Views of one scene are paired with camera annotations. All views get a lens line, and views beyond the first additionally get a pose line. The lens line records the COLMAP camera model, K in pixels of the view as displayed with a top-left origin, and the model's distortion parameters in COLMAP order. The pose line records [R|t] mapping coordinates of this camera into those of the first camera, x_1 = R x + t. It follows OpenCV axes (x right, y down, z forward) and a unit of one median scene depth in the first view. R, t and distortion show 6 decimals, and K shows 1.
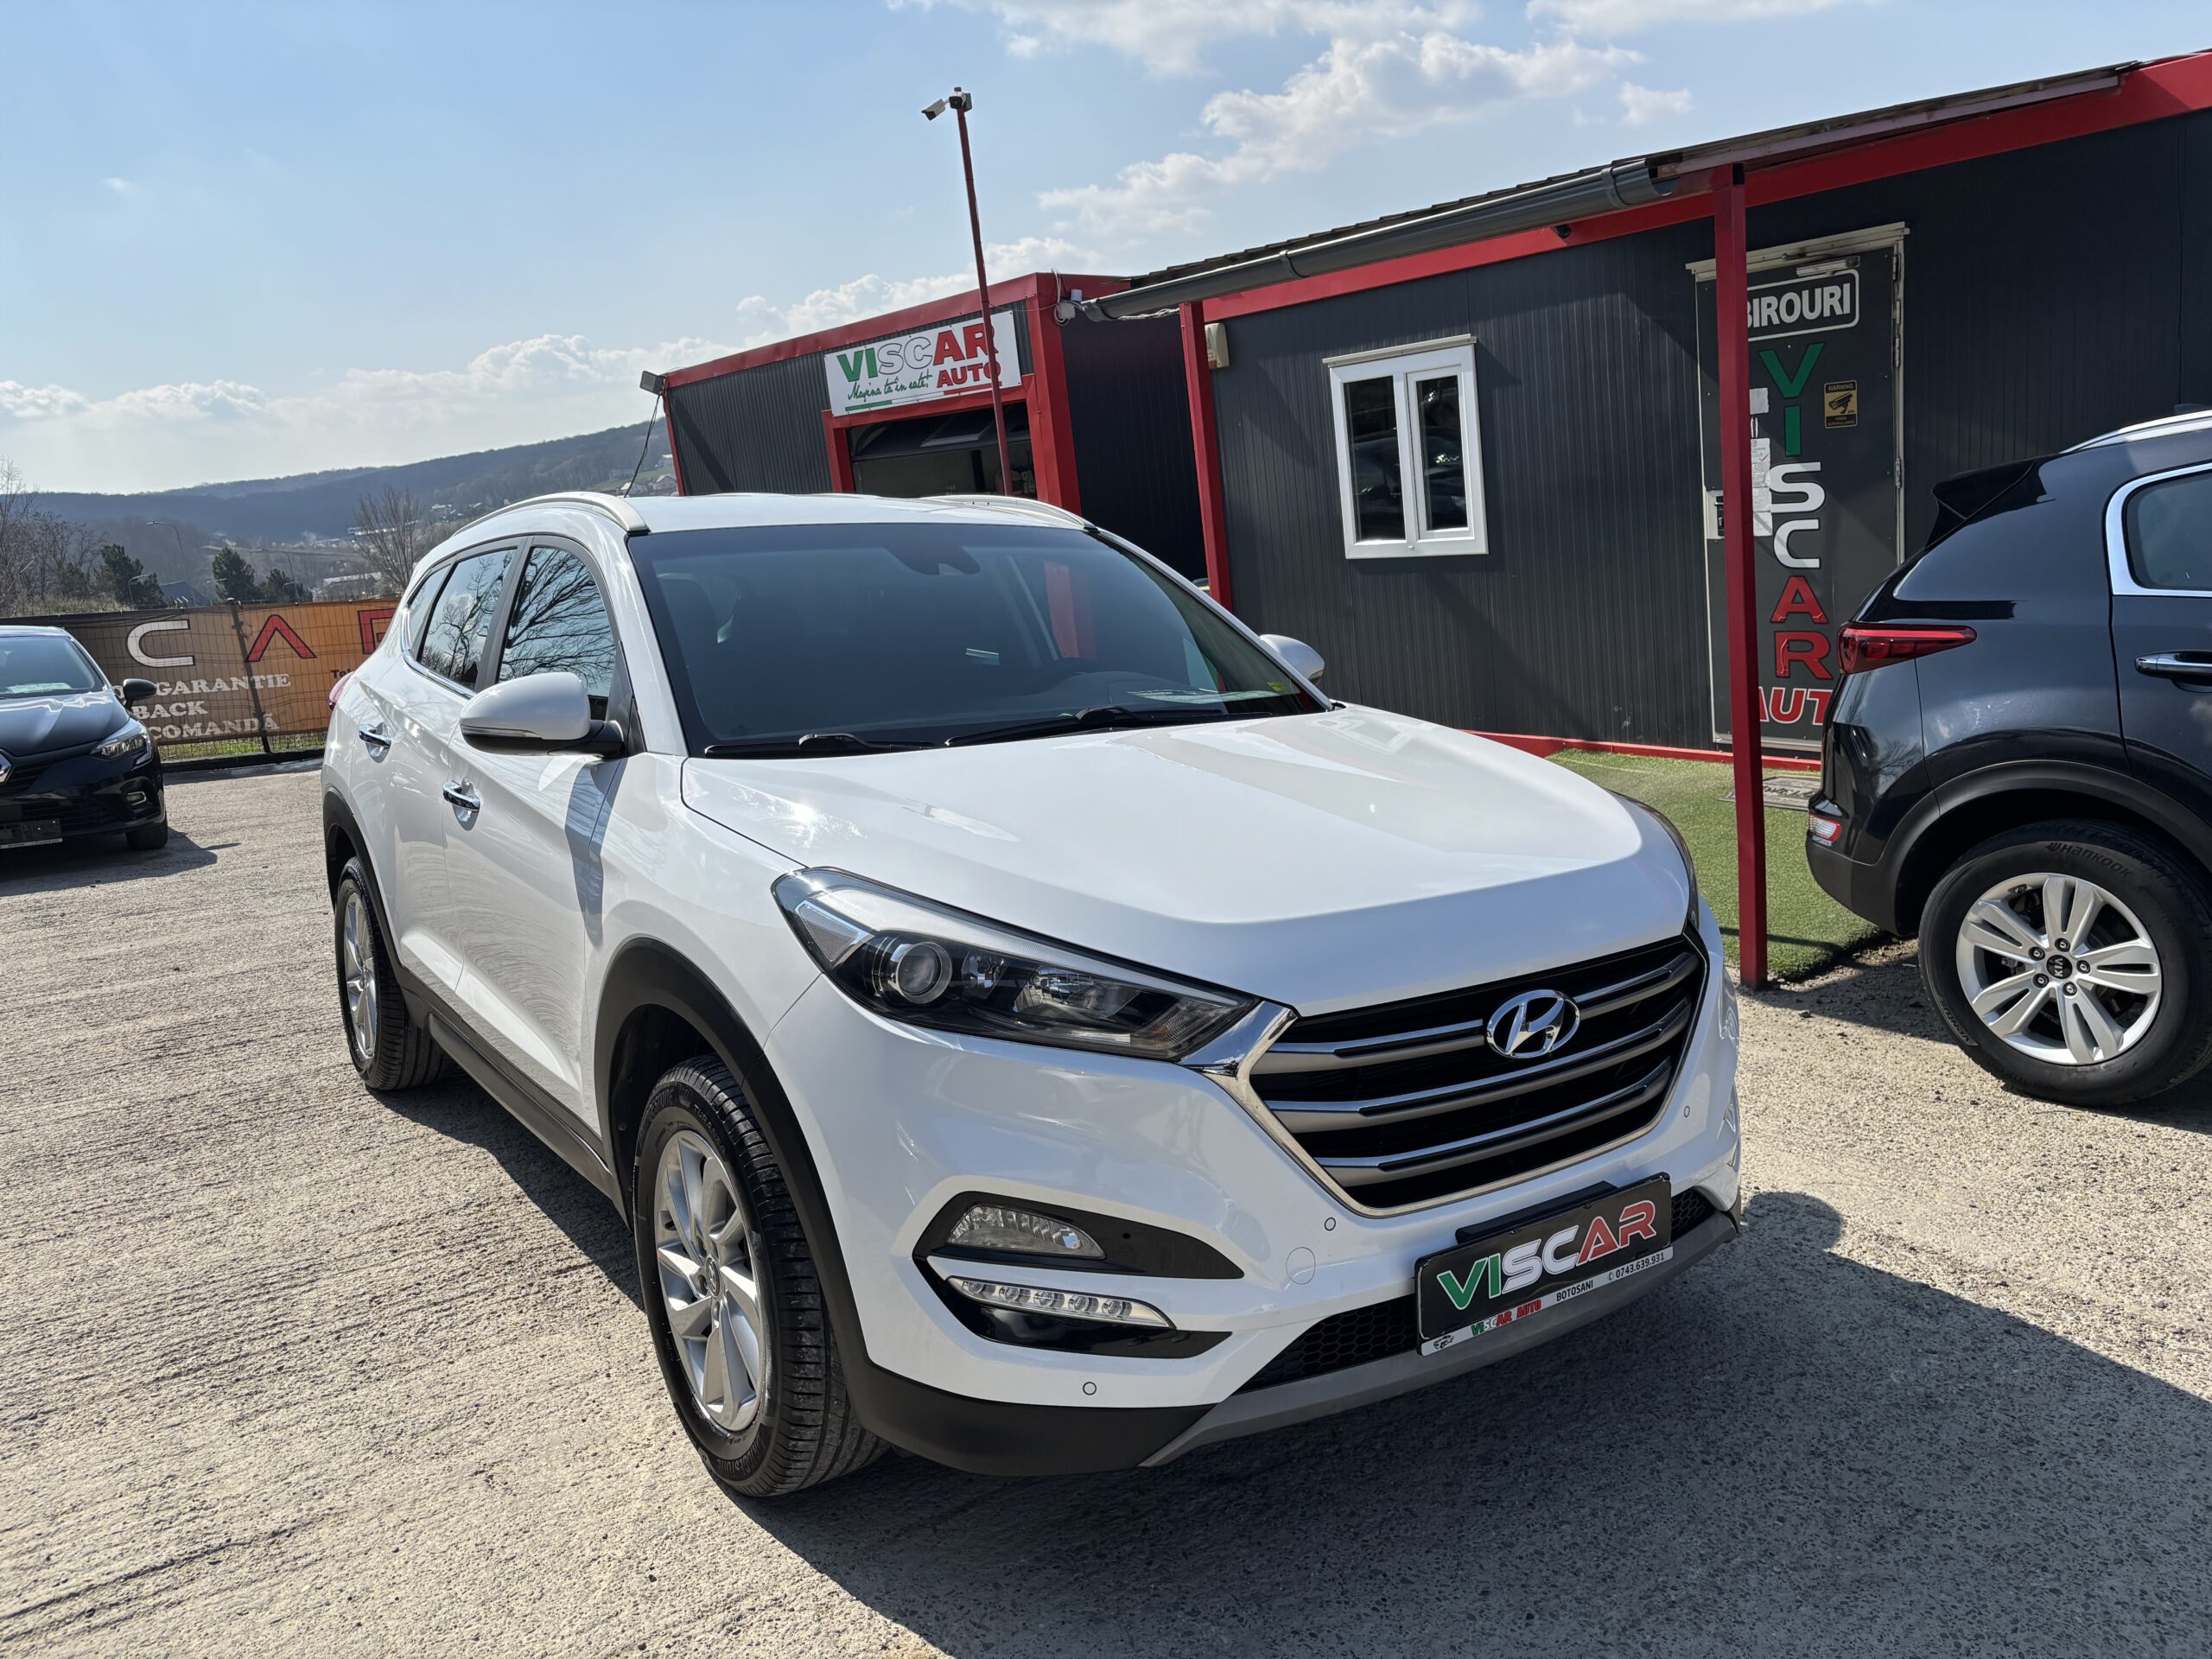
lens RADIAL K [[1672.7, 0, 1106.8], [0, 1672.7, 812.4], [0, 0, 1]] dist [0.035818, -0.000114]
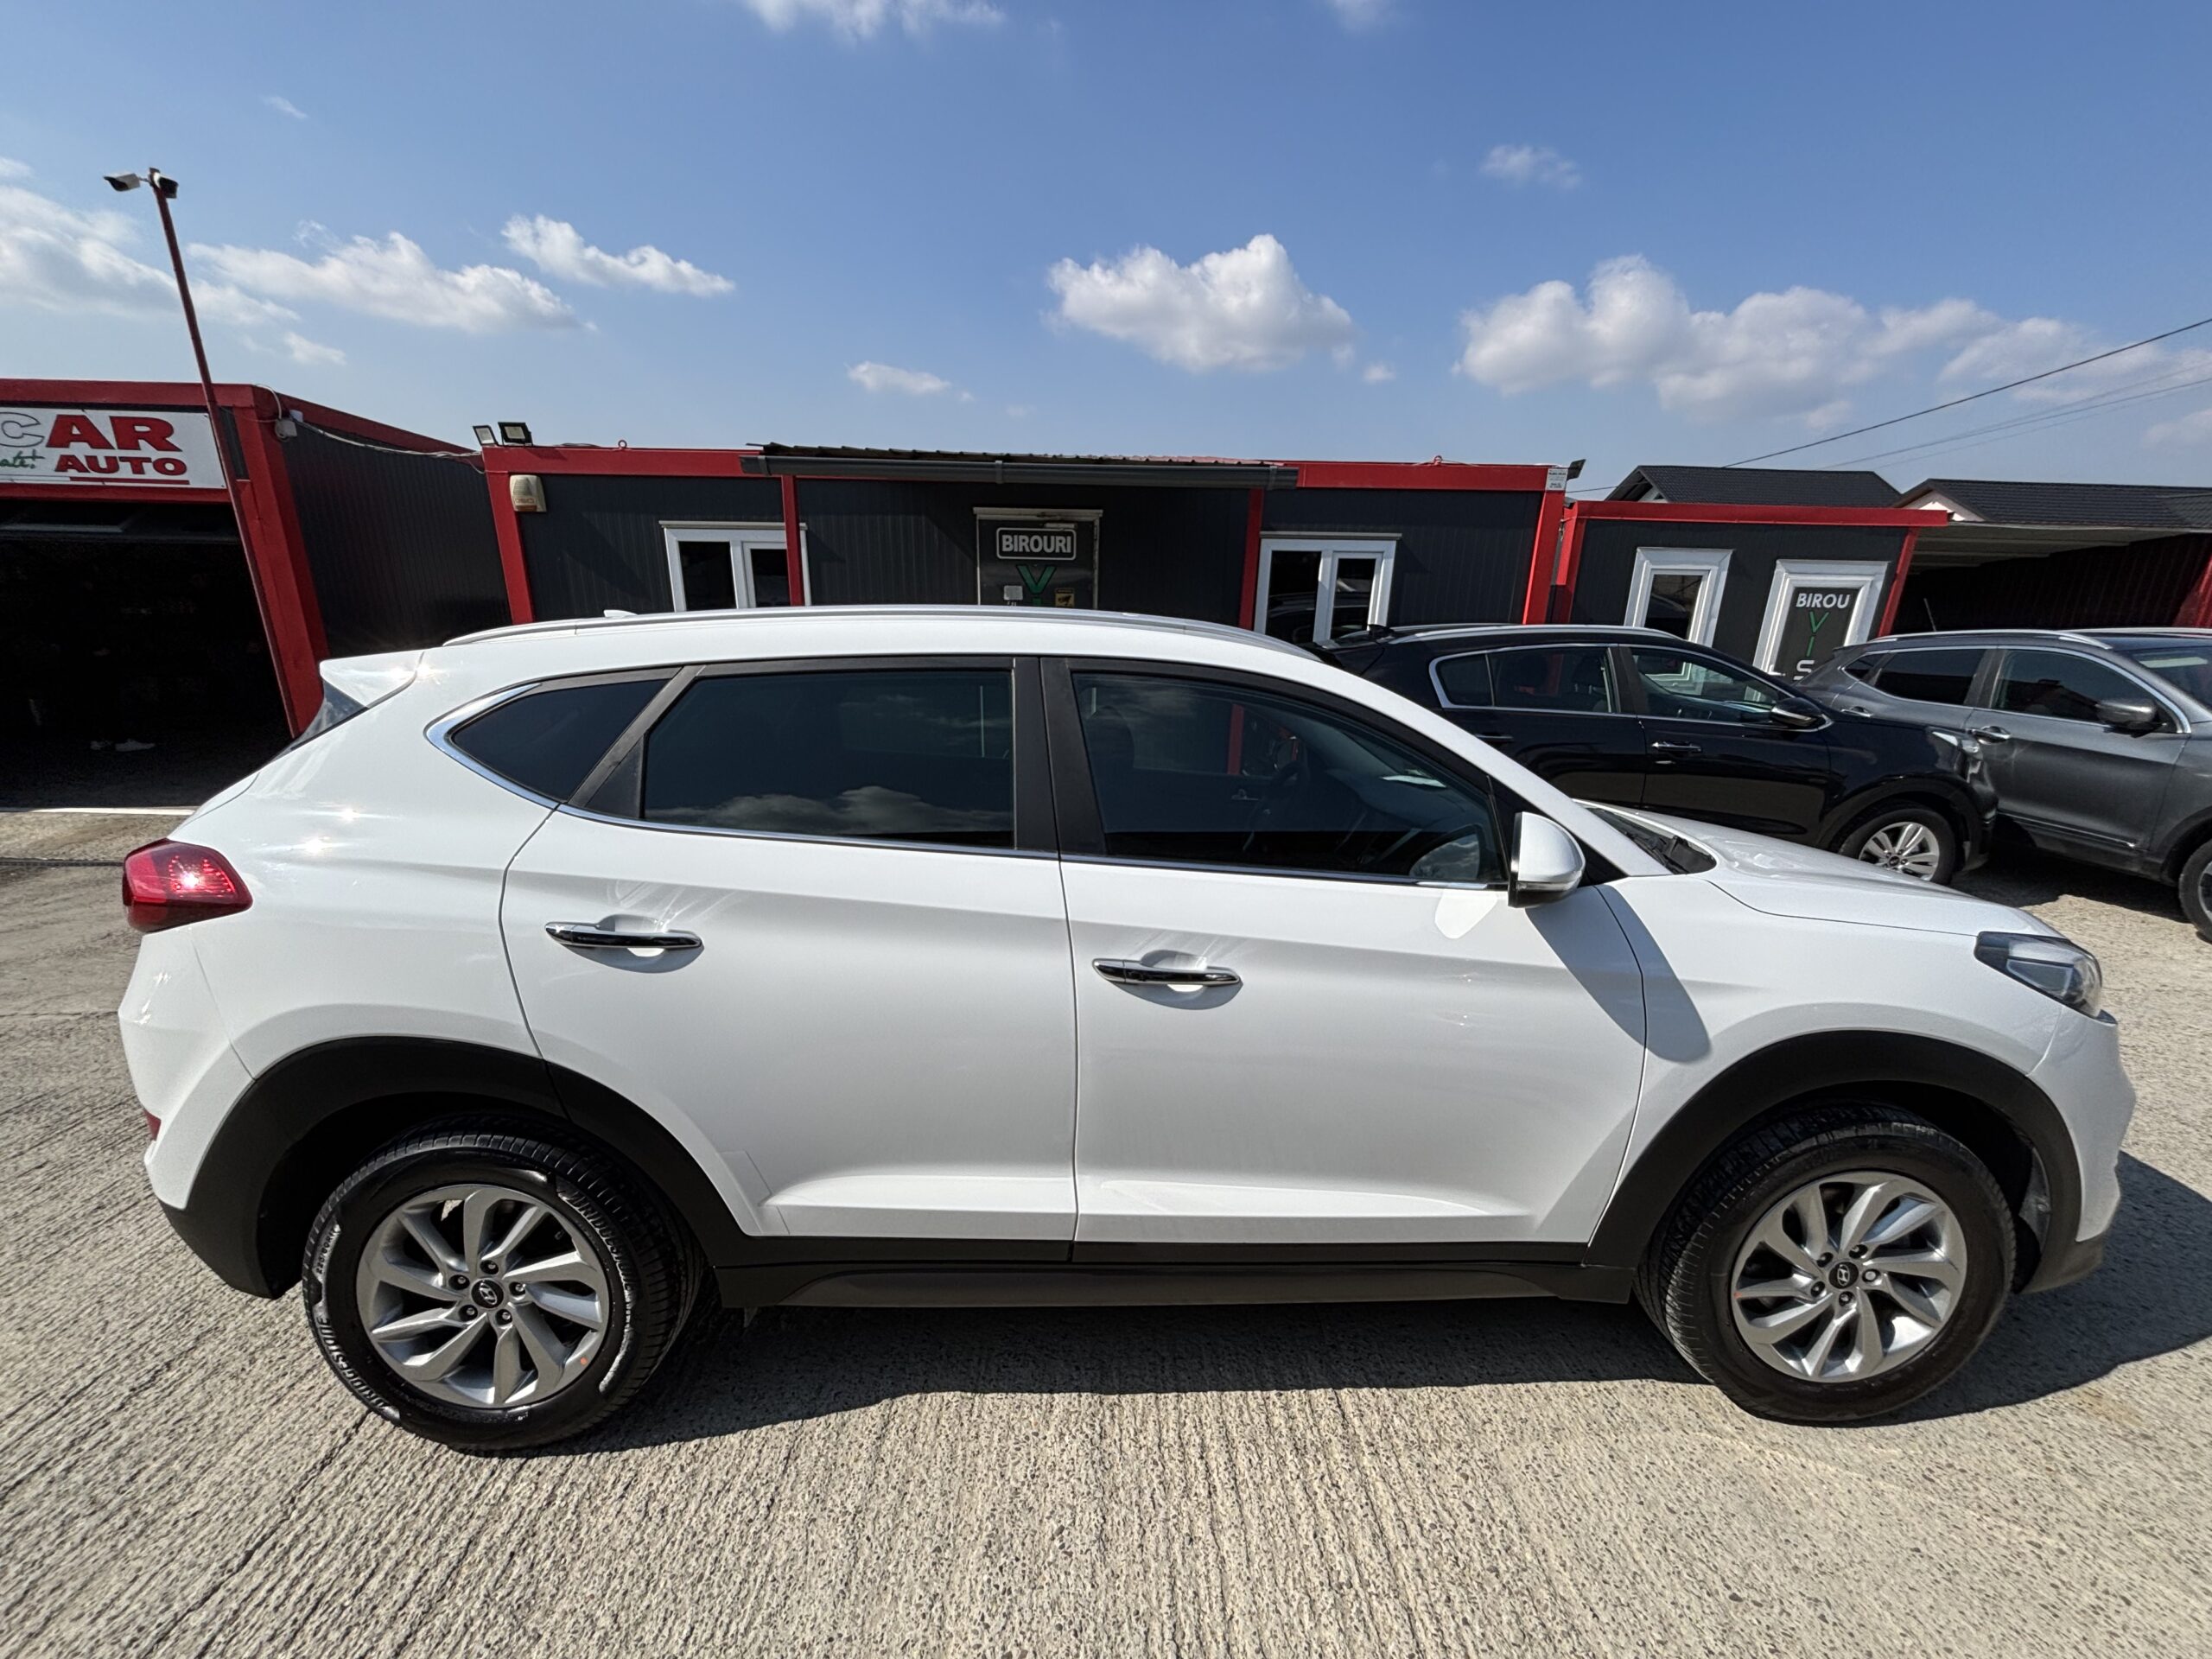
lens RADIAL K [[891.0, 0, 1095.1], [0, 891.0, 832.5], [0, 0, 1]] dist [0.005563, -0.000740]
pose [[0.556670, -0.124362, 0.821373, -0.246189], [0.095447, 0.991758, 0.085472, -0.039854], [-0.825233, 0.030818, 0.563952, 0.254693]]
